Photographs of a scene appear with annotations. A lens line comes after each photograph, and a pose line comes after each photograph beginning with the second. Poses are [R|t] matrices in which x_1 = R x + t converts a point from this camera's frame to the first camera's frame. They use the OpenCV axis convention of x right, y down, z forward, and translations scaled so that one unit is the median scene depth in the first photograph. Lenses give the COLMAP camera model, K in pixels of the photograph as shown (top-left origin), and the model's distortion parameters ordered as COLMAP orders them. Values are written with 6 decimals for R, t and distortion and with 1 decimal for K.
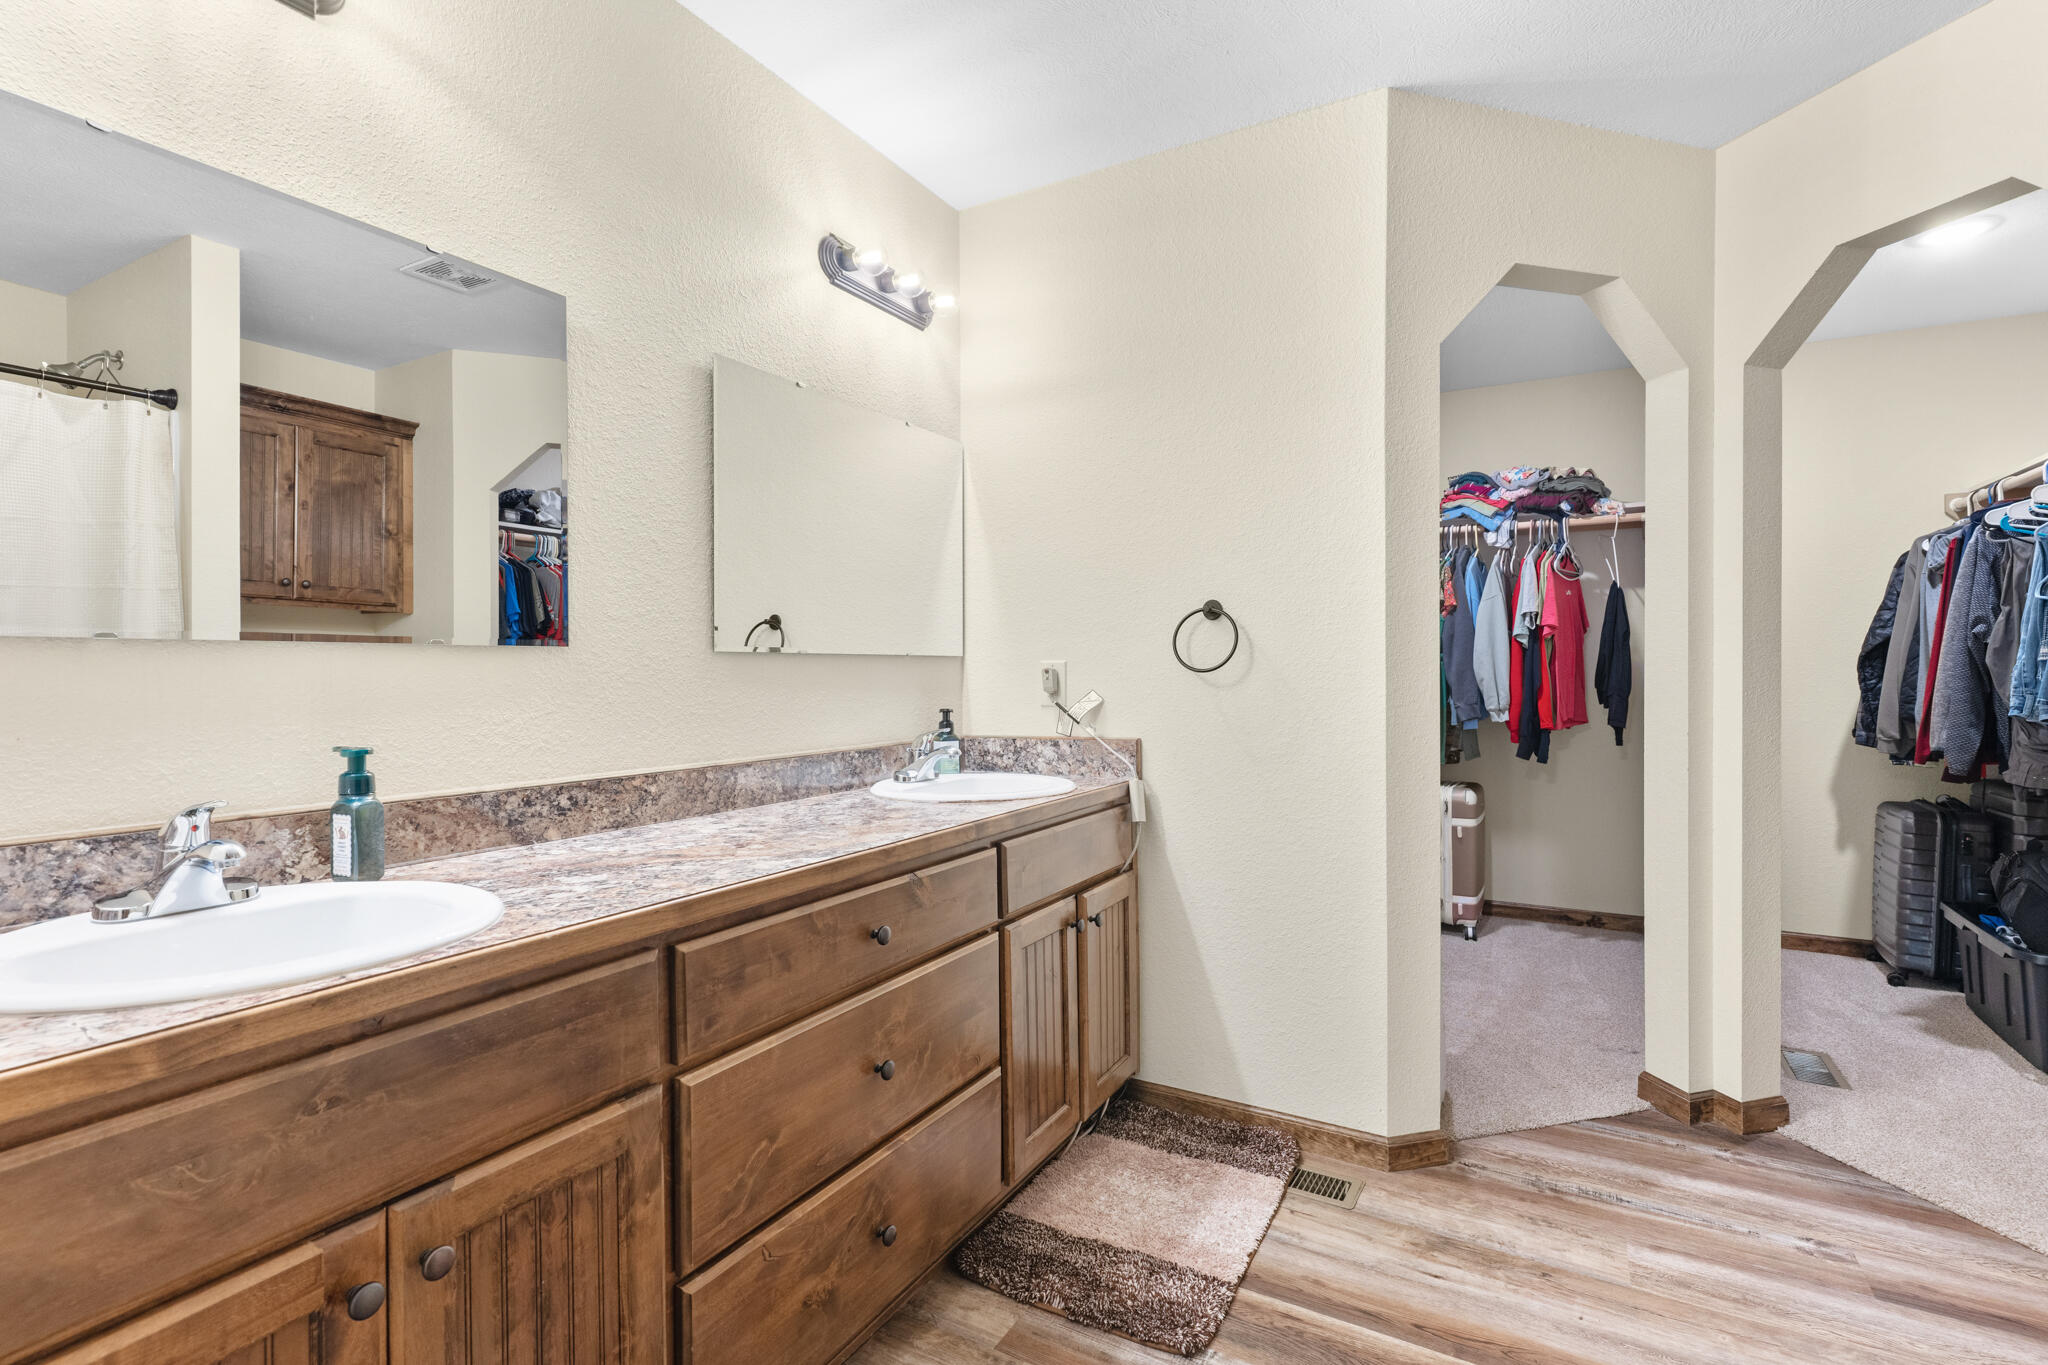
lens RADIAL K [[968.6, 0, 1019.9], [0, 968.6, 679.7], [0, 0, 1]] dist [0.000217, 0.000036]
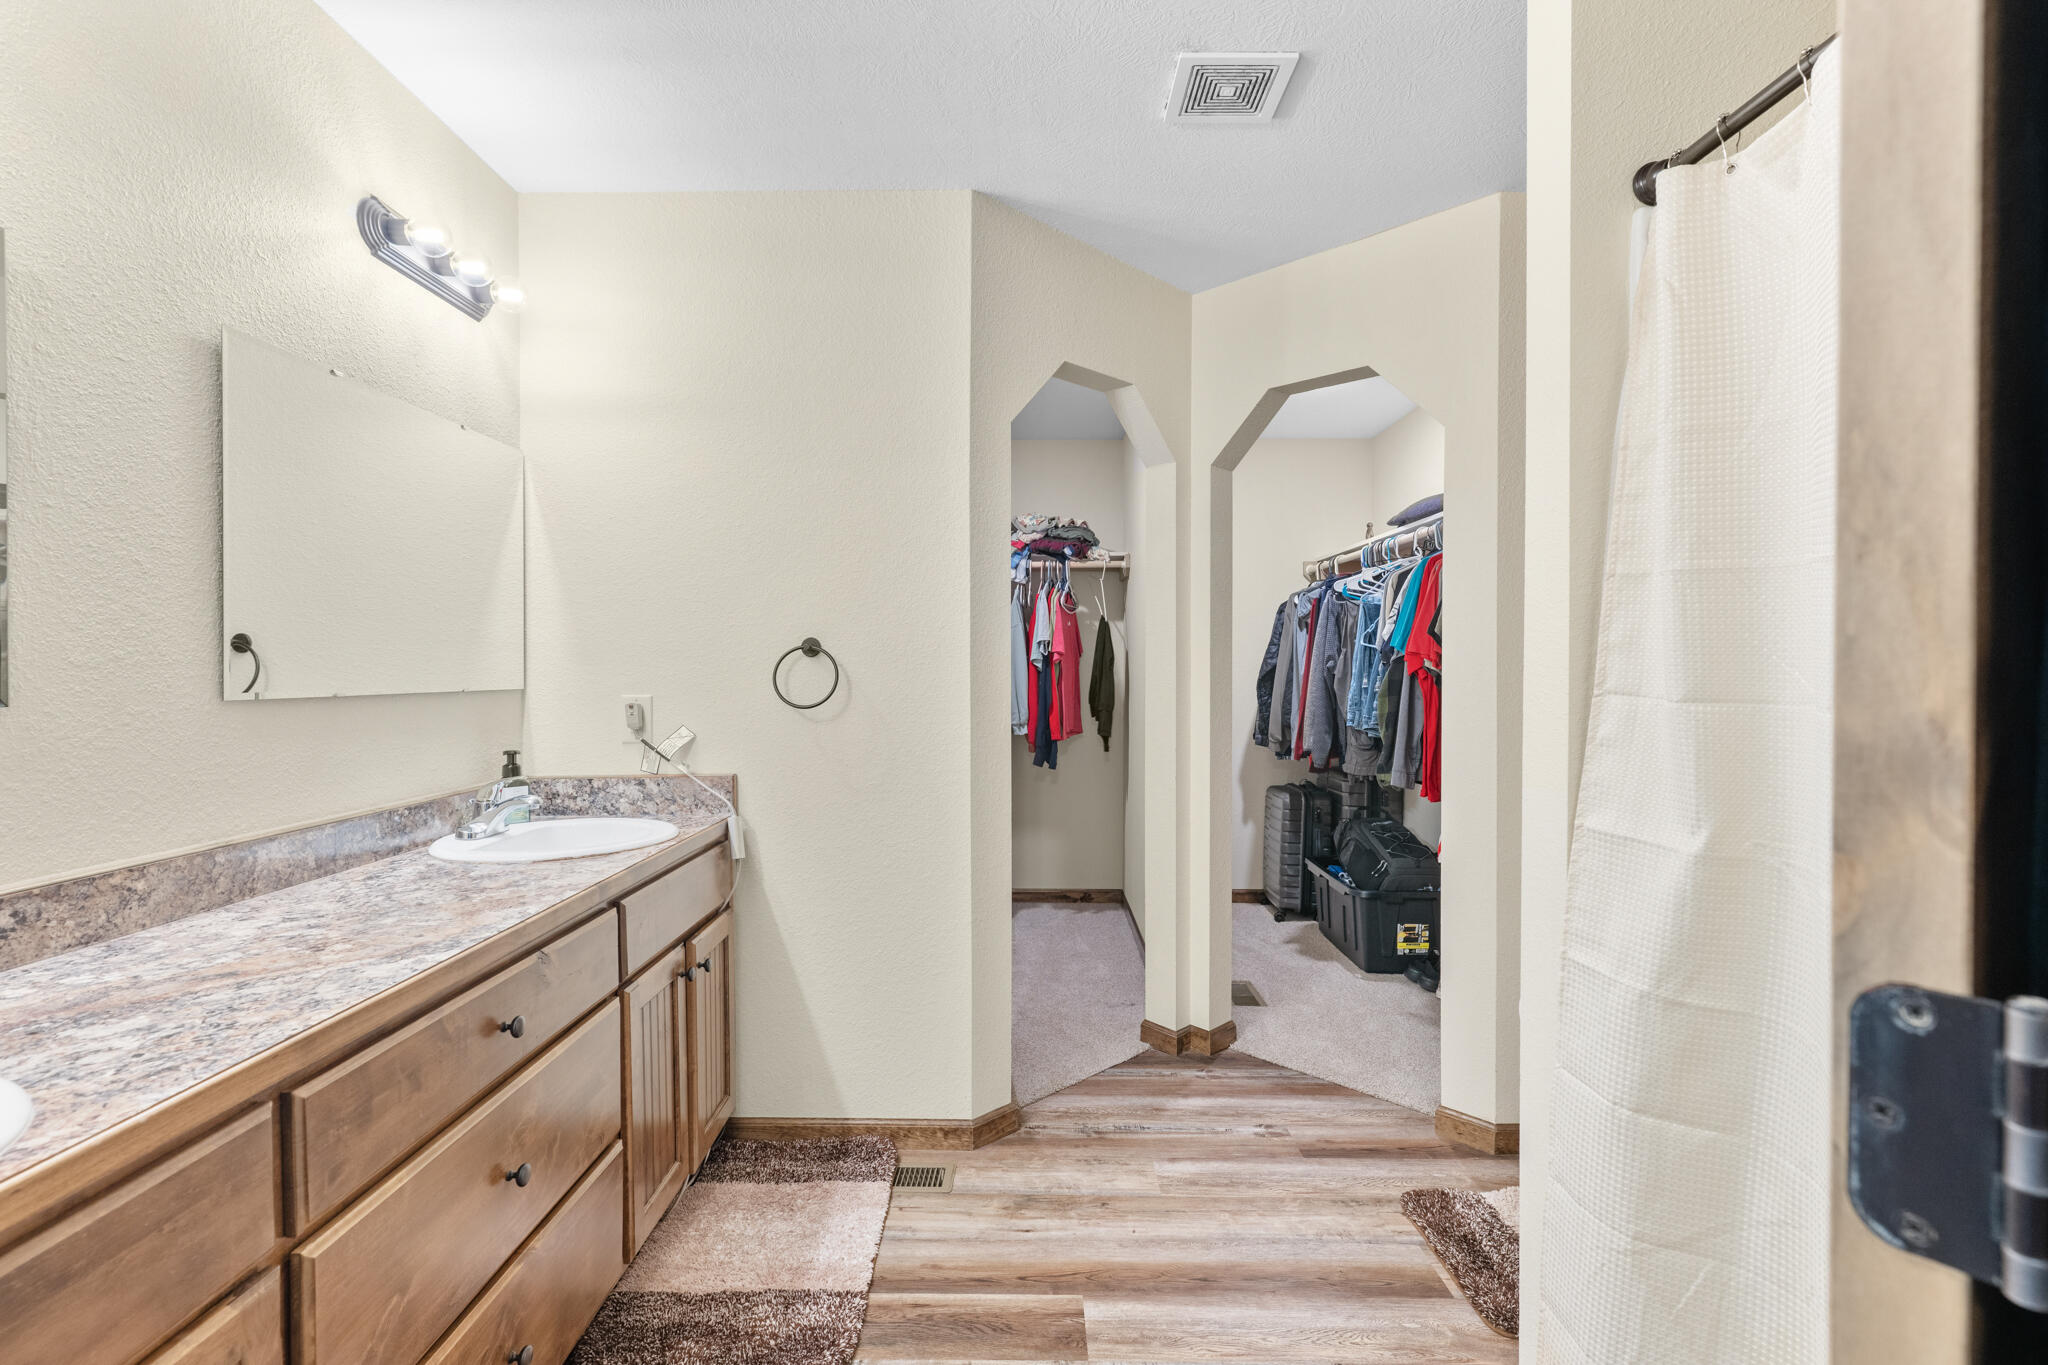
lens RADIAL K [[968.6, 0, 1023.6], [0, 968.6, 679.7], [0, 0, 1]] dist [0.000217, 0.000036]
pose [[0.870160, -0.002363, 0.492763, -0.121372], [0.001749, 0.999997, 0.001706, -0.041599], [-0.492765, -0.000622, 0.870162, -0.011235]]
